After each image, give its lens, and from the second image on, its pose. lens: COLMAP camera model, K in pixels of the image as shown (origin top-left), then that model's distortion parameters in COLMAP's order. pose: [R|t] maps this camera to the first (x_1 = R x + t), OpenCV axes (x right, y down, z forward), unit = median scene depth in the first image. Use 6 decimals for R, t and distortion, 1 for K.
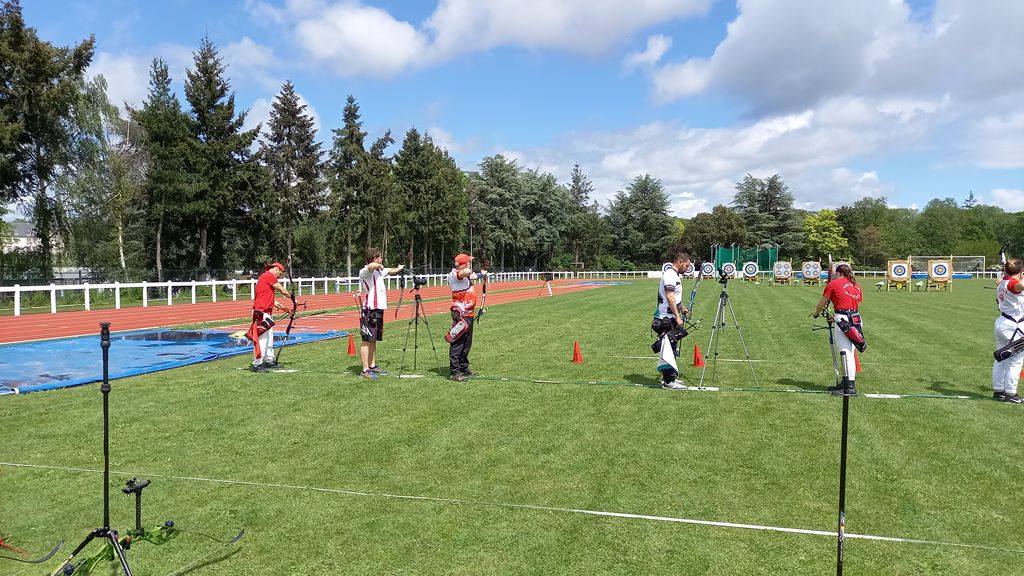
lens RADIAL K [[749.6, 0, 505.6], [0, 749.6, 270.3], [0, 0, 1]] dist [0.052235, -0.044008]
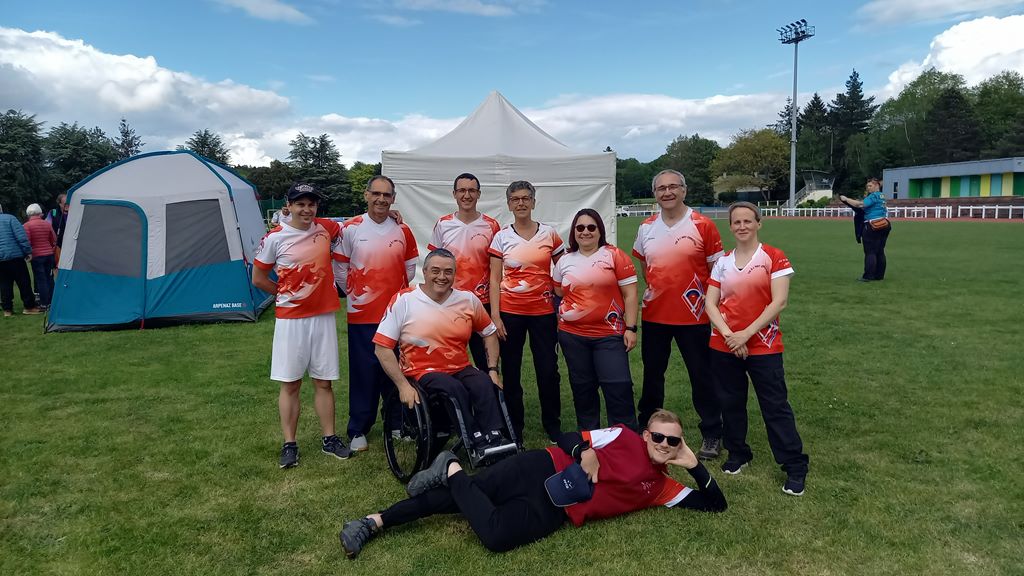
lens RADIAL K [[752.0, 0, 522.2], [0, 752.0, 299.2], [0, 0, 1]] dist [0.050061, -0.045225]
pose [[0.916831, -0.066050, 0.393775, 0.318031], [0.022832, 0.993282, 0.113448, 0.002518], [-0.398623, -0.095022, 0.912179, -0.412598]]
